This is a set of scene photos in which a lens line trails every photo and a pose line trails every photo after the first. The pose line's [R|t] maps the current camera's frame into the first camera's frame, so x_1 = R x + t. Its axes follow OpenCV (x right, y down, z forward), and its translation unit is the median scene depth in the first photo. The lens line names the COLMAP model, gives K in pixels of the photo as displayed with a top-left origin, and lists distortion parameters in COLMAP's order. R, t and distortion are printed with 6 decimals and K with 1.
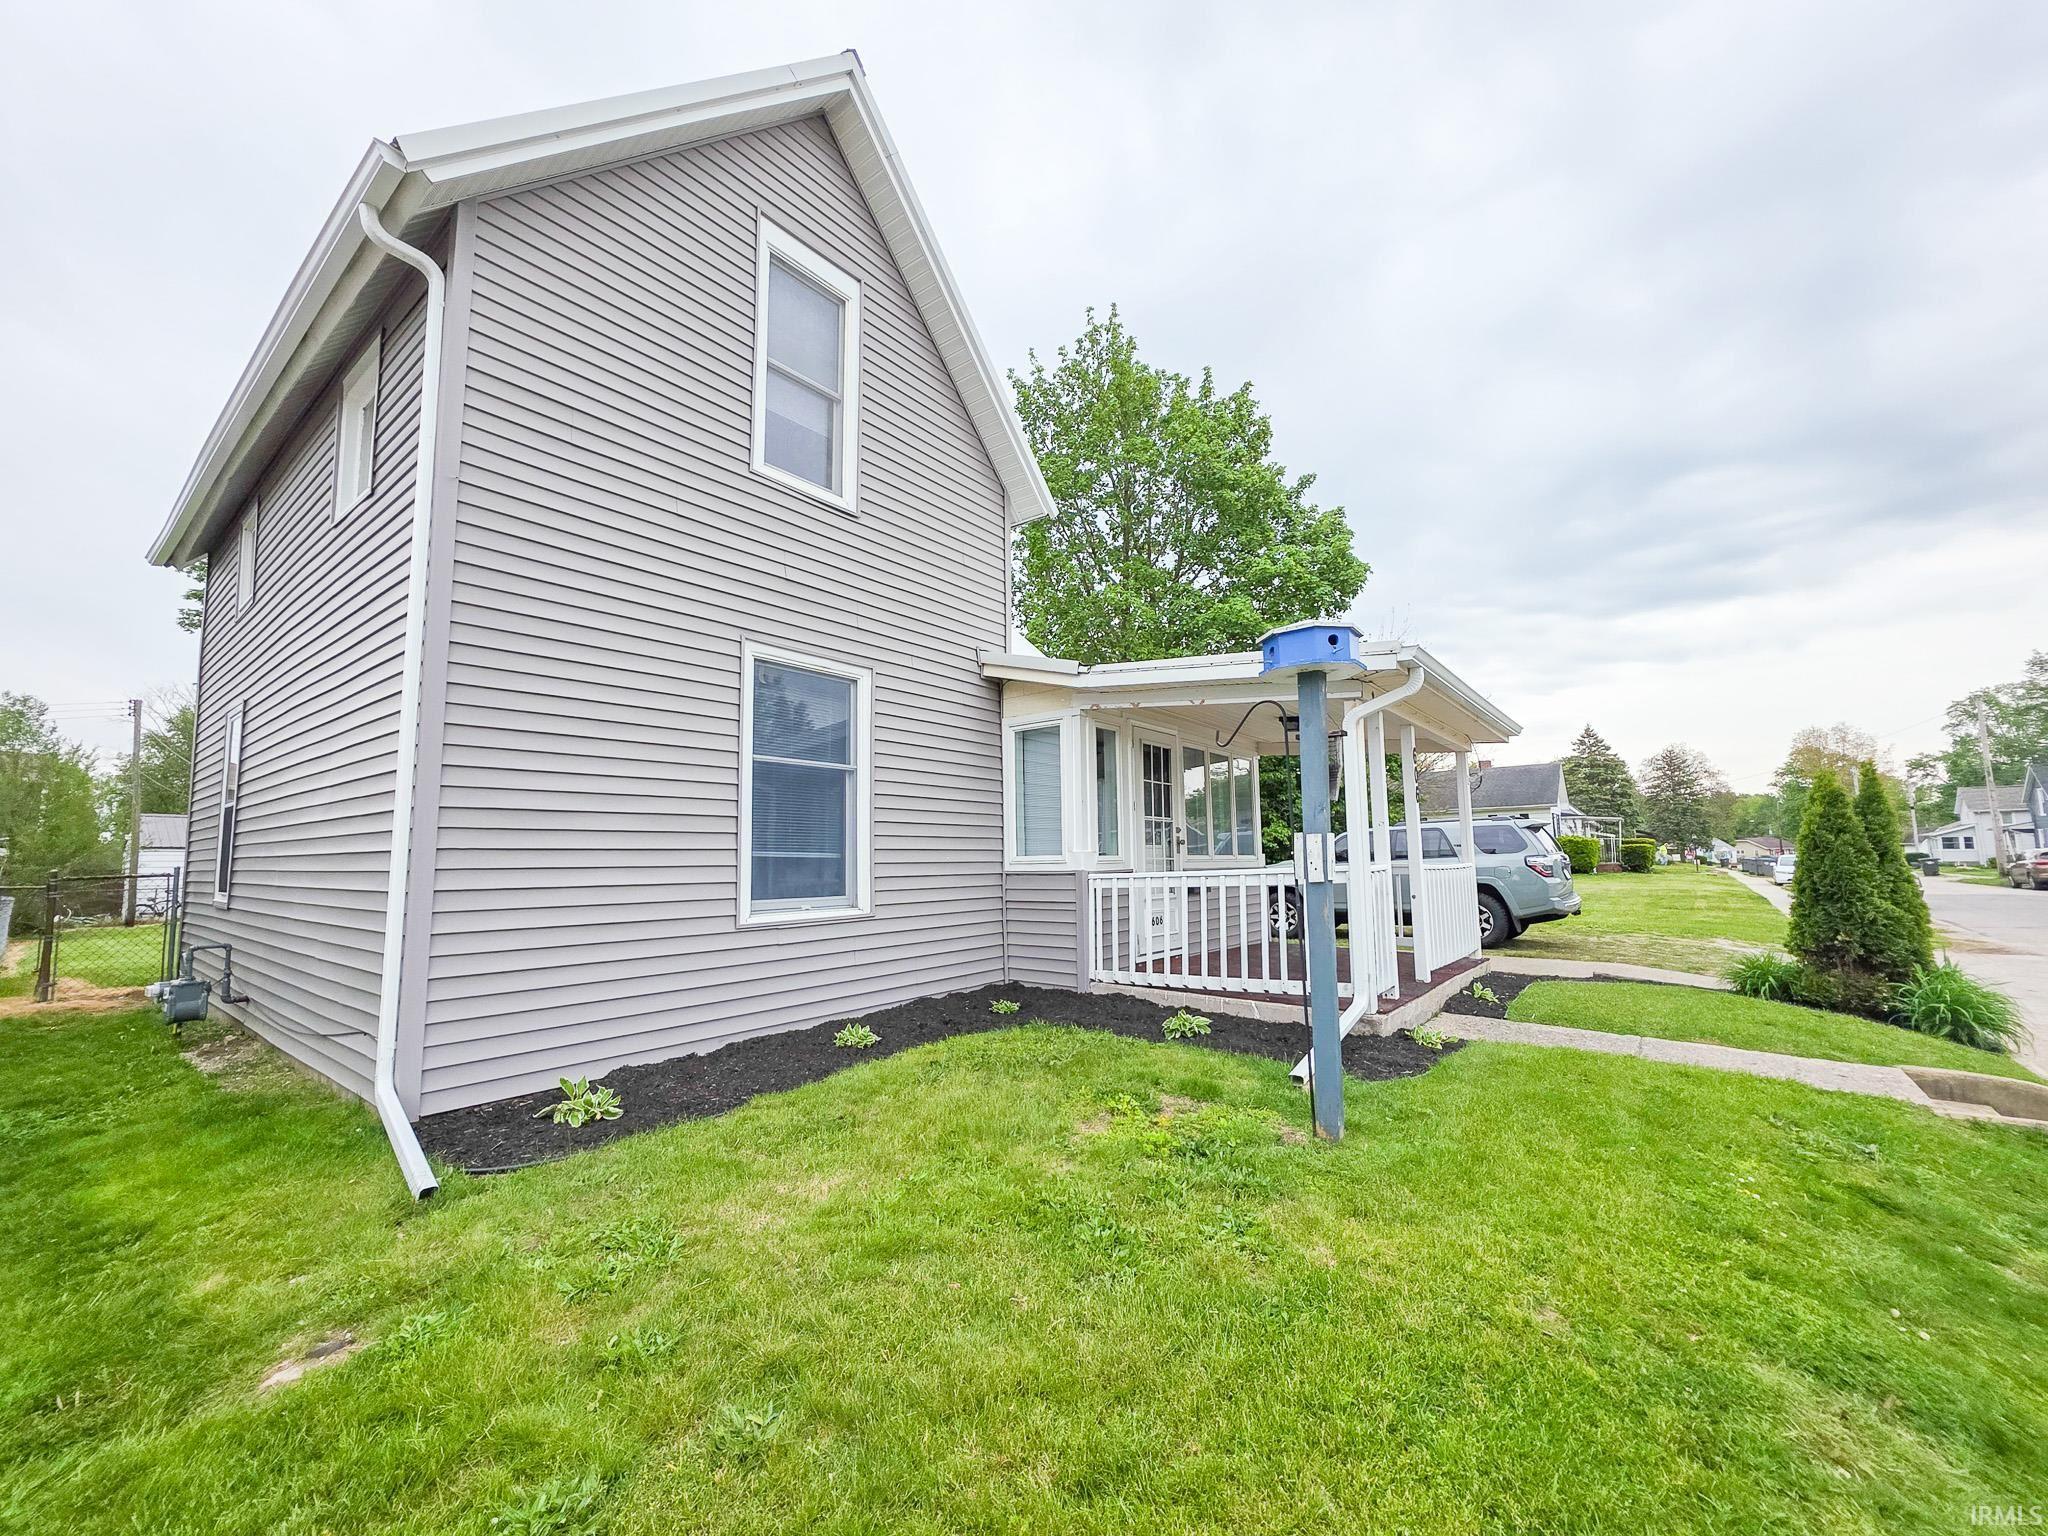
lens RADIAL K [[823.0, 0, 1025.9], [0, 823.0, 774.6], [0, 0, 1]] dist [0.000108, -0.000078]
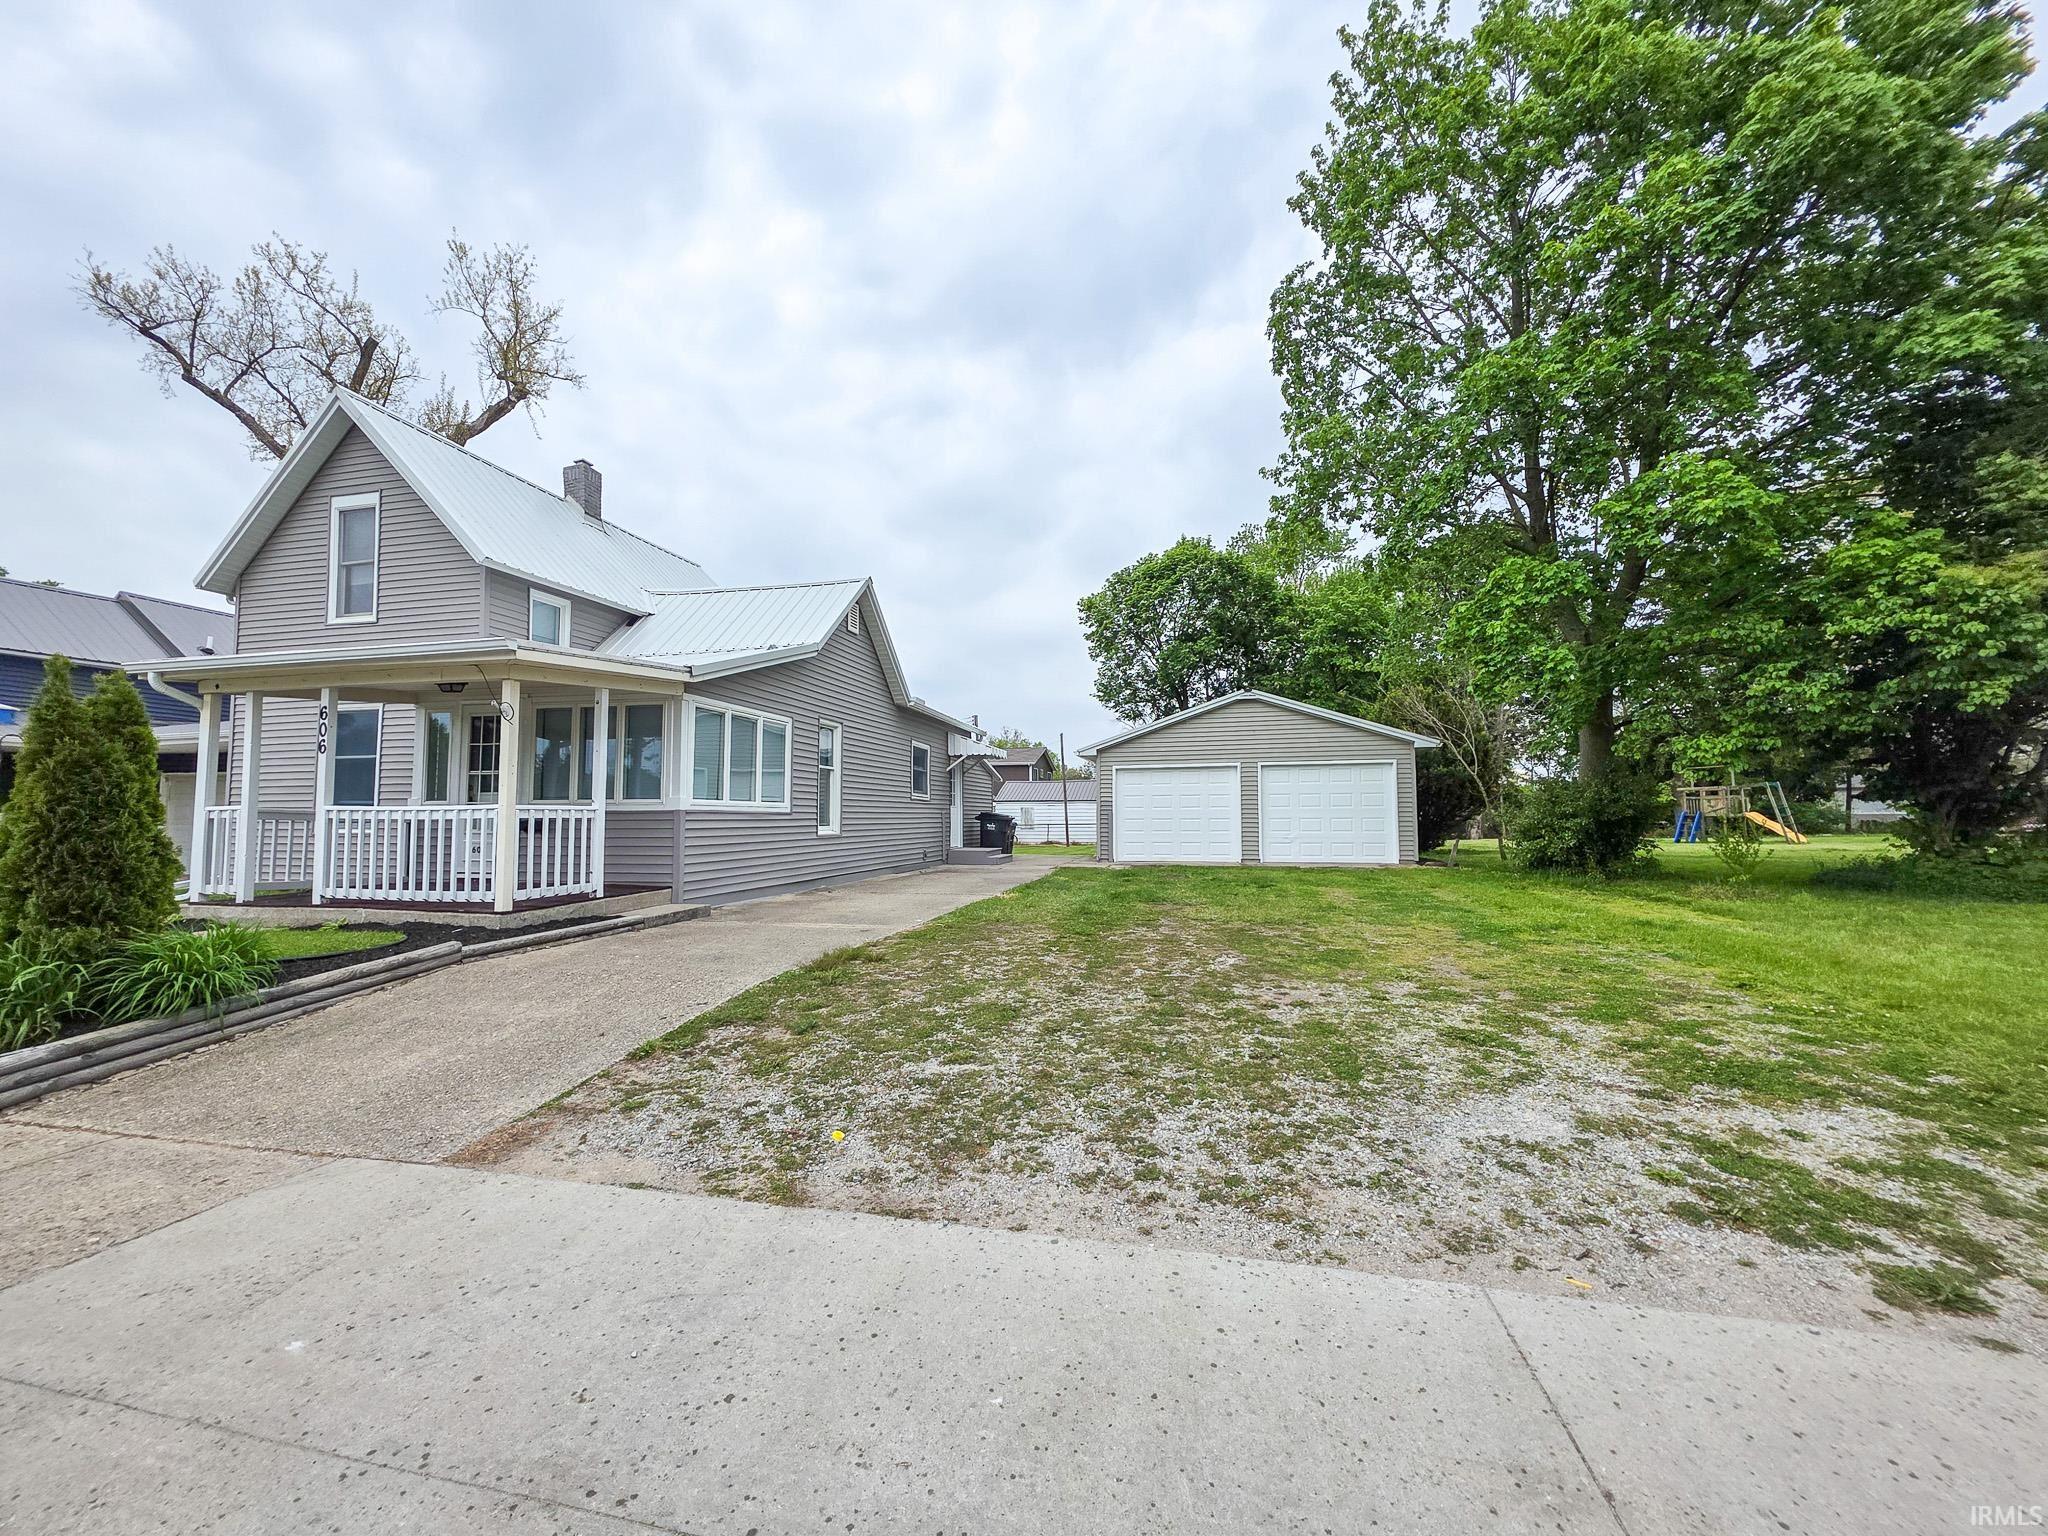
lens RADIAL K [[823.1, 0, 1022.9], [0, 823.1, 780.2], [0, 0, 1]] dist [0.001456, -0.000314]
pose [[0.426441, -0.037395, -0.903742, 2.077915], [0.093121, 0.995651, 0.002742, 0.173080], [0.899709, -0.085326, 0.428068, 1.474950]]
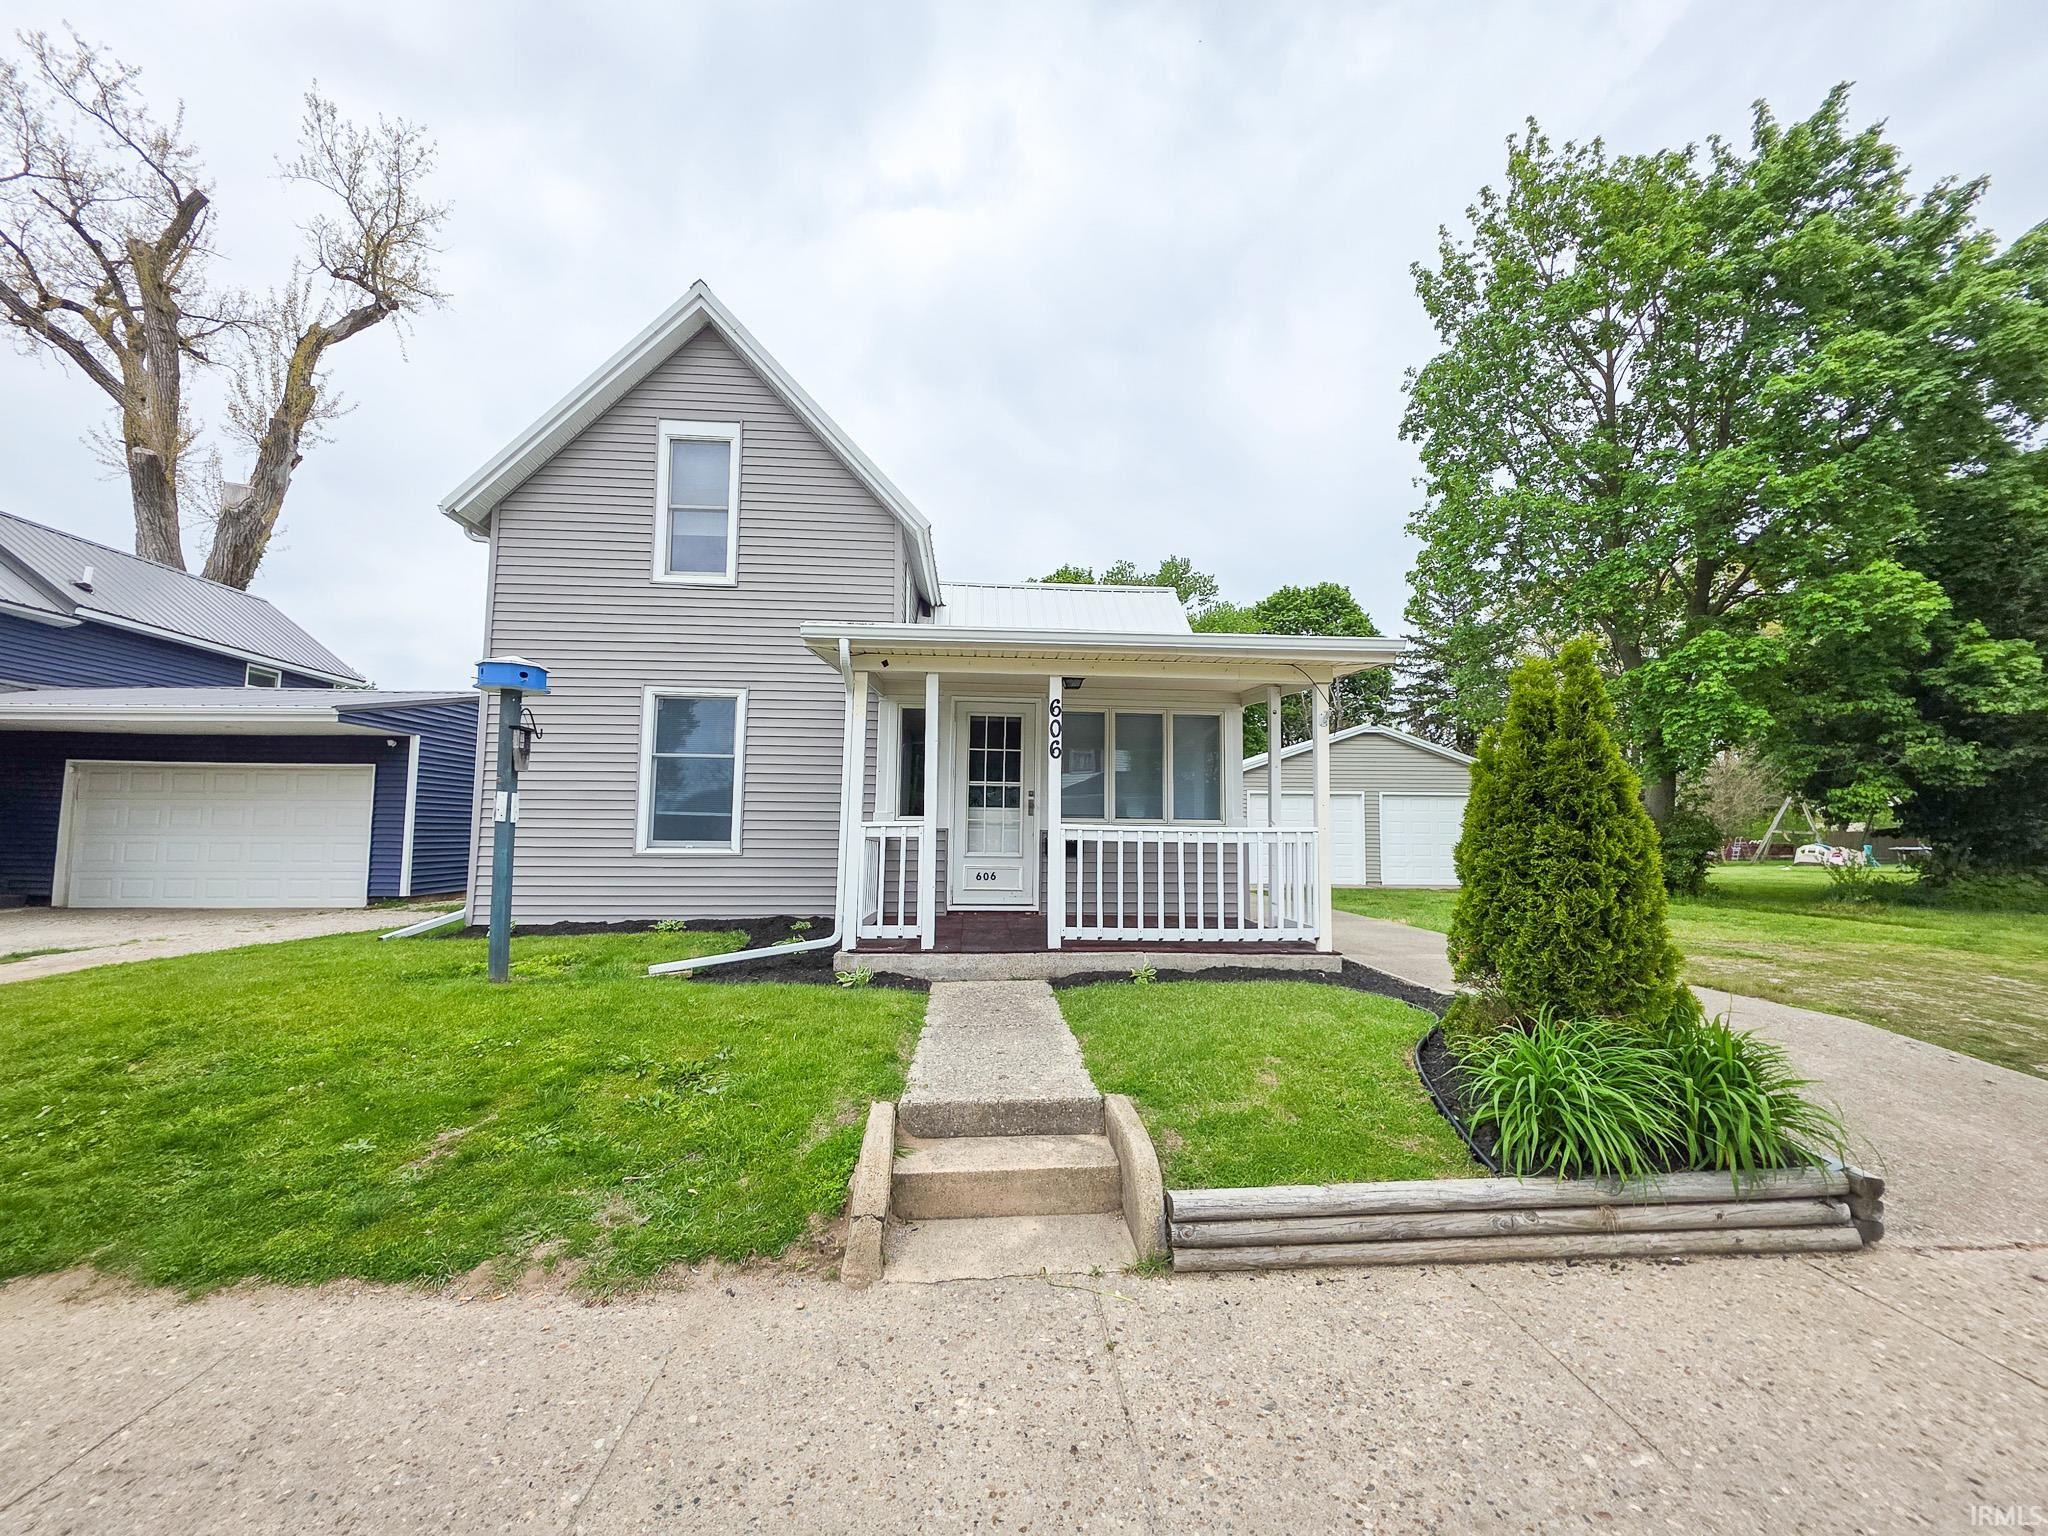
lens RADIAL K [[823.1, 0, 1022.9], [0, 823.1, 780.2], [0, 0, 1]] dist [0.001456, -0.000314]
pose [[0.673972, -0.037694, -0.737795, 1.207319], [0.060129, 0.998183, 0.003930, 0.058194], [0.736306, -0.047011, 0.675014, 0.361726]]
